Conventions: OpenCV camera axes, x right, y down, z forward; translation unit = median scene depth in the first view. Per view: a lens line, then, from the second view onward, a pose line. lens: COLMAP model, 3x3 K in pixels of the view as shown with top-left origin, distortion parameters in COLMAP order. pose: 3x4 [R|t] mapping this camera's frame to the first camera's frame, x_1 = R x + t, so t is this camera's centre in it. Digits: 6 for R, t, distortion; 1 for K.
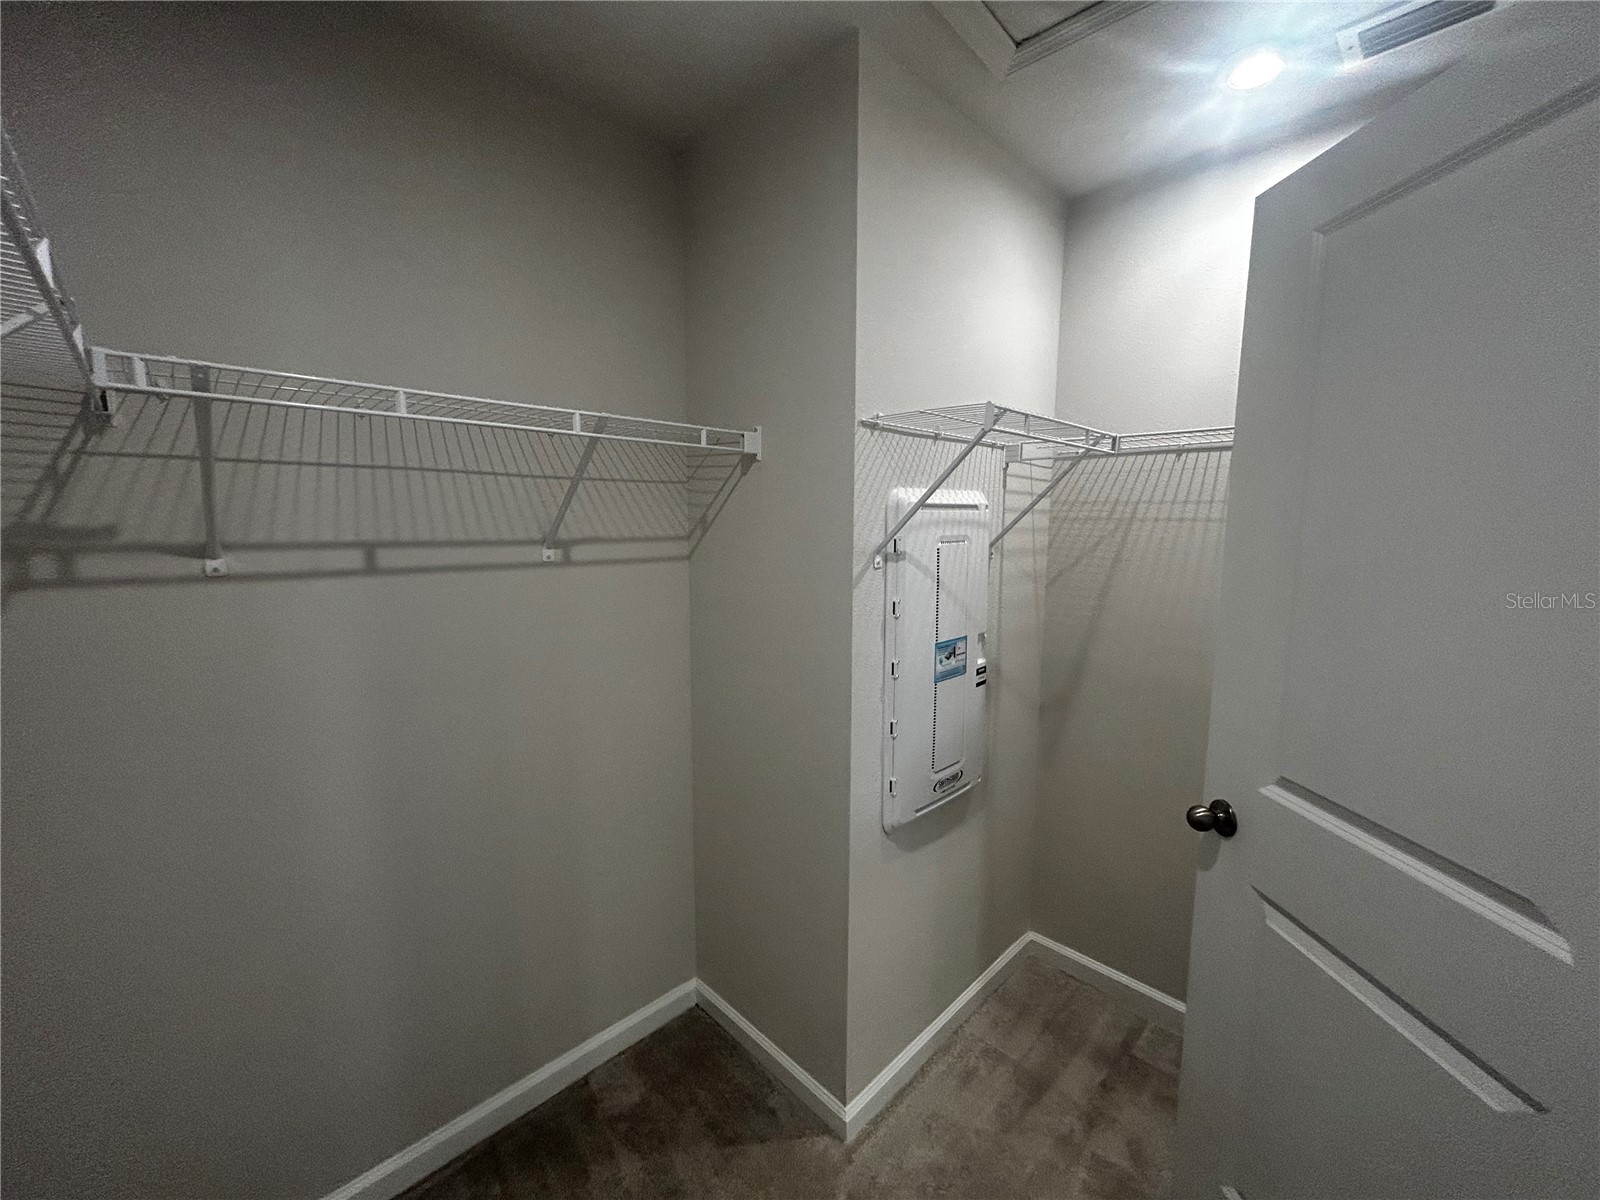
lens RADIAL K [[640.9, 0, 801.0], [0, 640.9, 597.9], [0, 0, 1]] dist [0.008512, 0.001038]
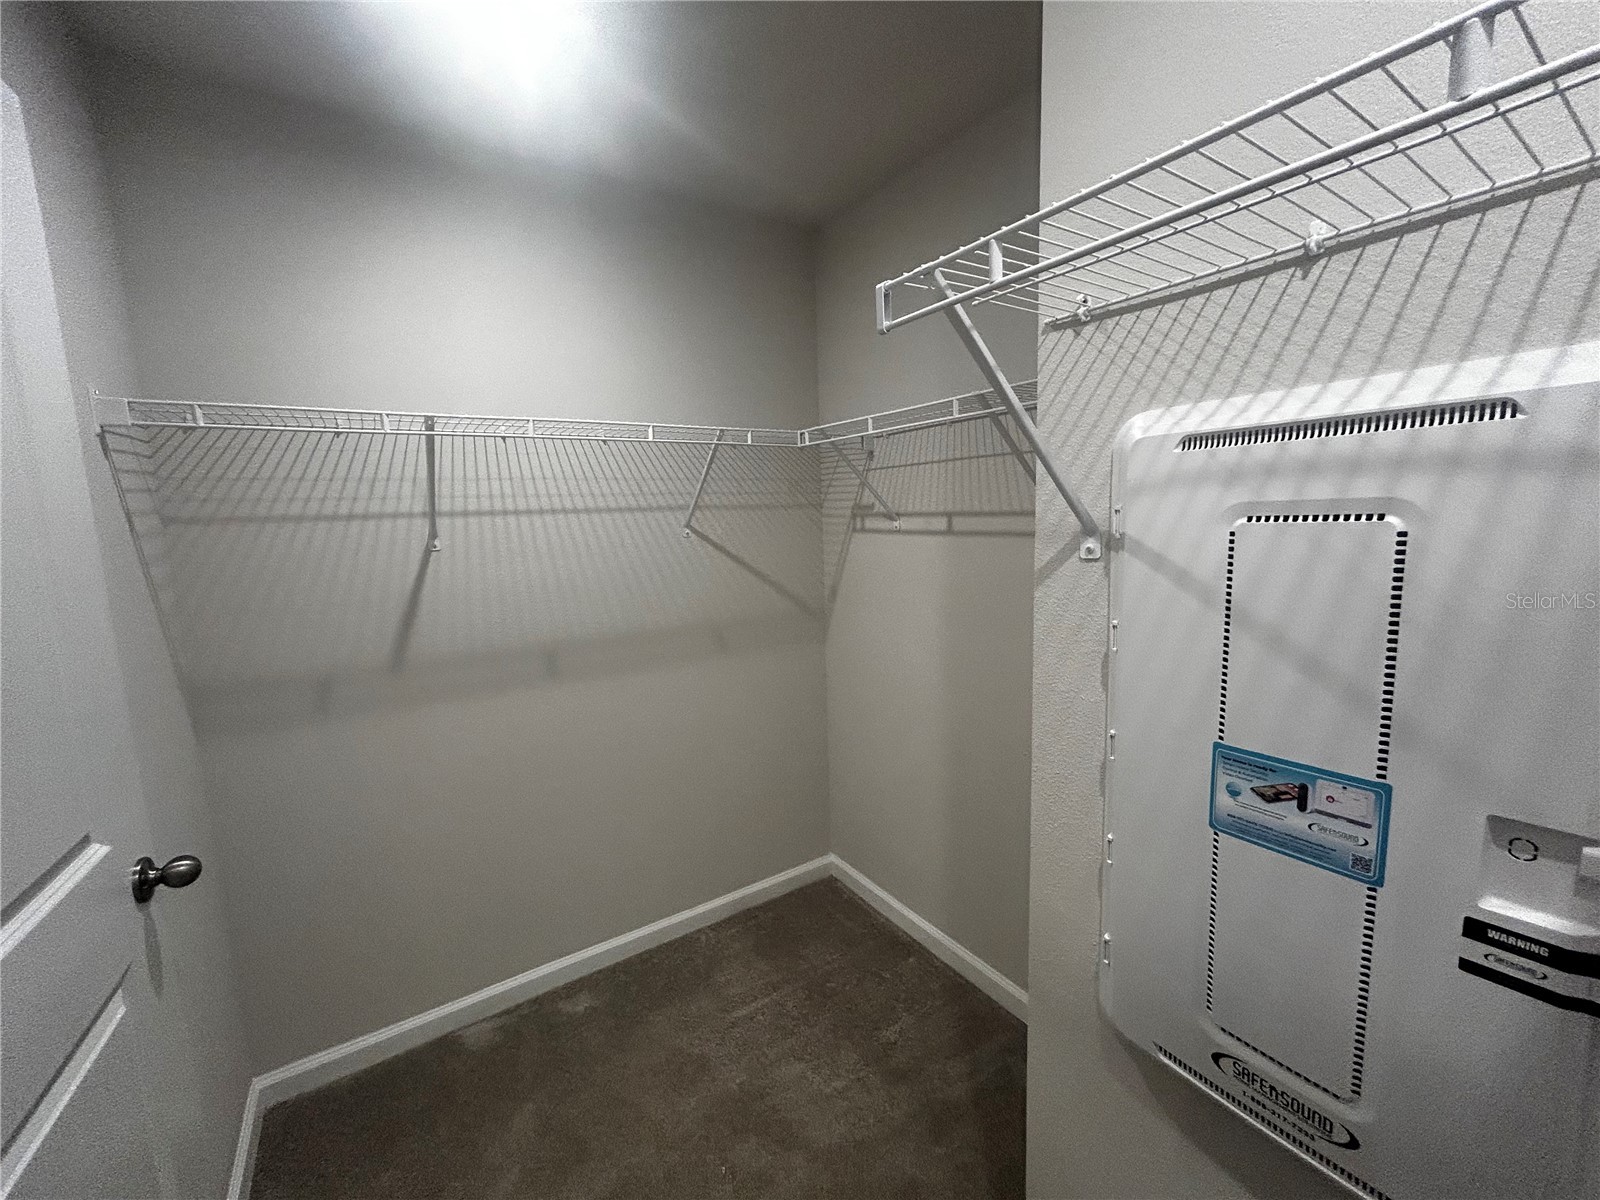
lens RADIAL K [[640.9, 0, 801.4], [0, 640.9, 602.1], [0, 0, 1]] dist [0.008512, 0.001038]
pose [[-0.187555, 0.139762, -0.972260, 0.740252], [-0.090624, 0.983142, 0.158808, -0.076923], [0.978065, 0.117895, -0.171727, 0.834069]]
